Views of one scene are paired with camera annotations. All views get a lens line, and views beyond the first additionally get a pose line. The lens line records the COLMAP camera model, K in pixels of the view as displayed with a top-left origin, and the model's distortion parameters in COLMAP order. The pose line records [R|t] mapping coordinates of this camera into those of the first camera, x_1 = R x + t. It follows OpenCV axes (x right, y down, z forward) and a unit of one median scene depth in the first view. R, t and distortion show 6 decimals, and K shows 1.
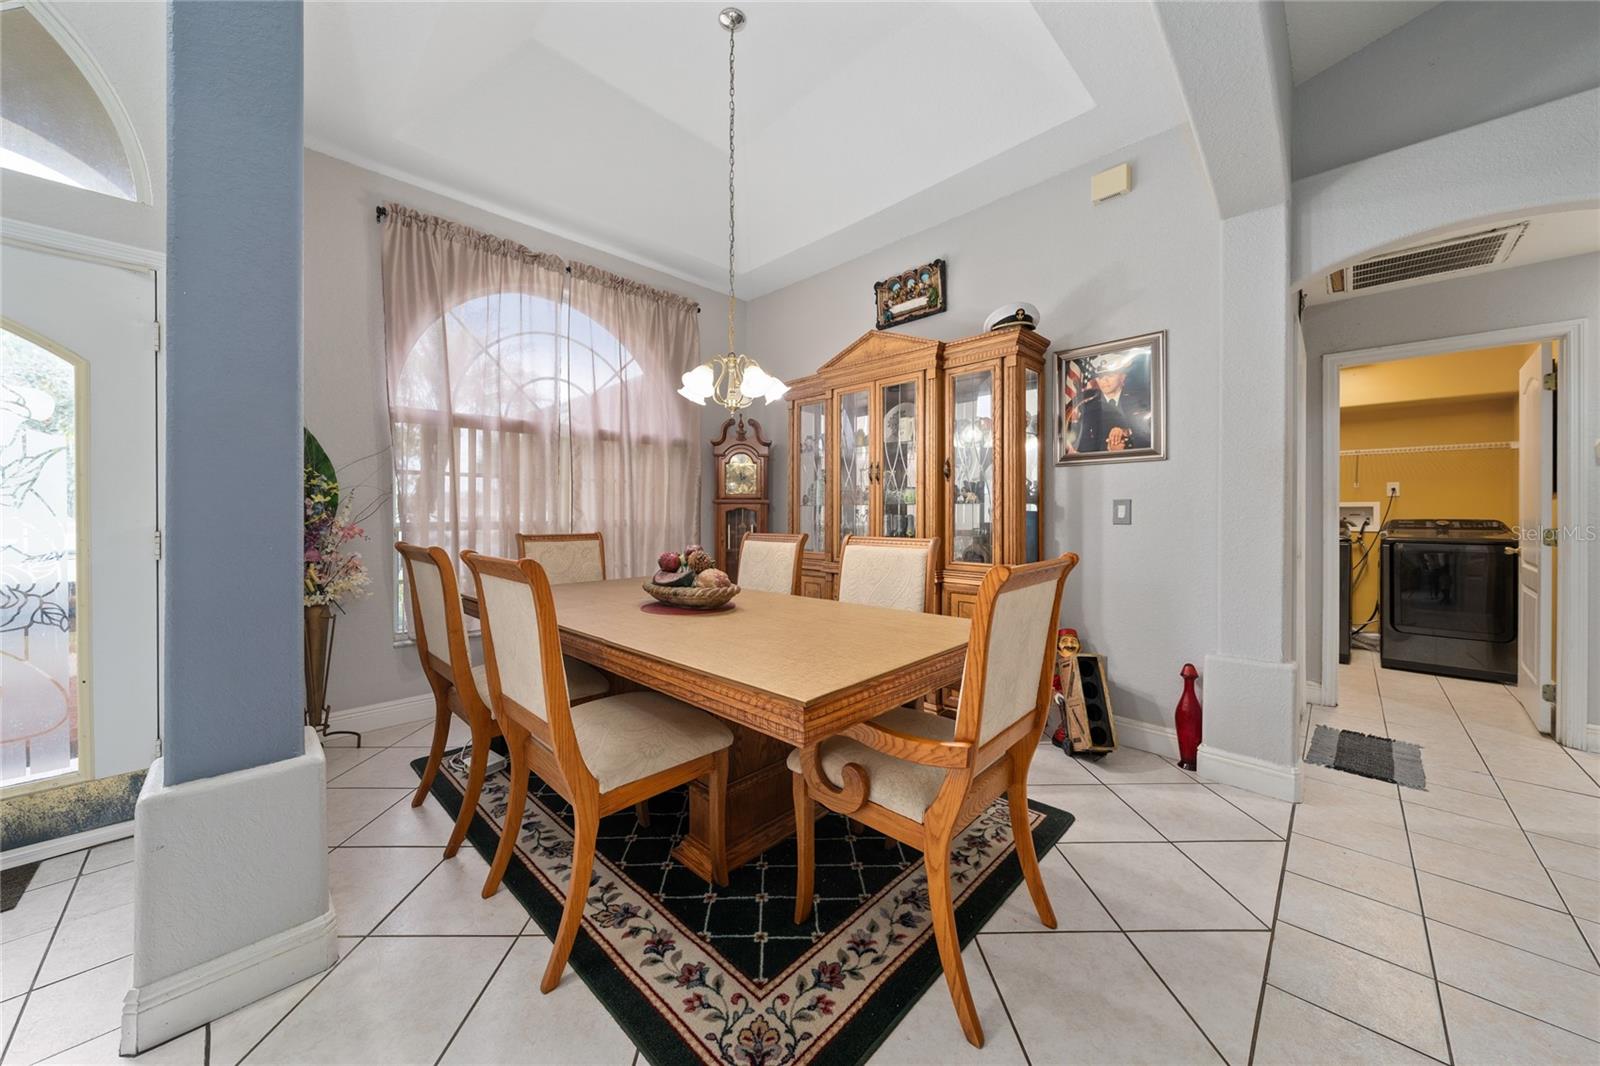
lens RADIAL K [[556.0, 0, 794.1], [0, 556.0, 515.1], [0, 0, 1]] dist [0.000801, 0.000337]
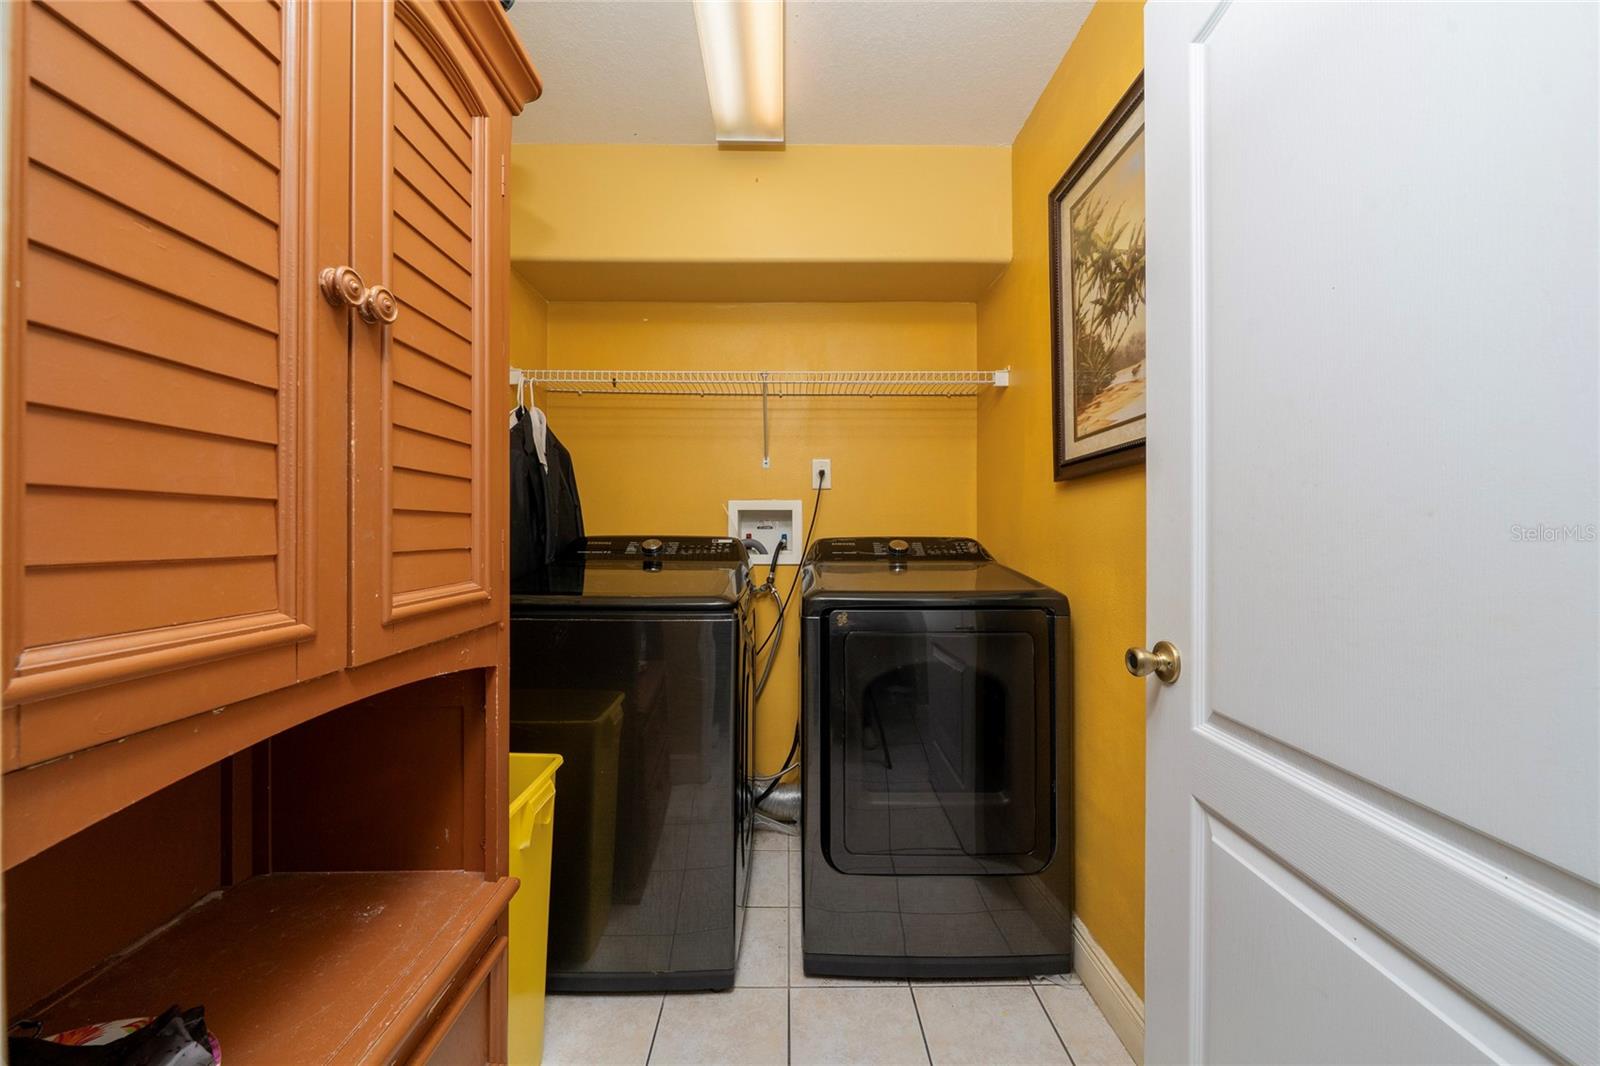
lens RADIAL K [[556.0, 0, 795.3], [0, 556.0, 530.1], [0, 0, 1]] dist [0.000801, 0.000337]
pose [[0.701800, 0.004953, 0.712357, 0.744171], [-0.004208, 0.999987, -0.002808, 0.003213], [-0.712362, -0.001027, 0.701812, 0.703346]]
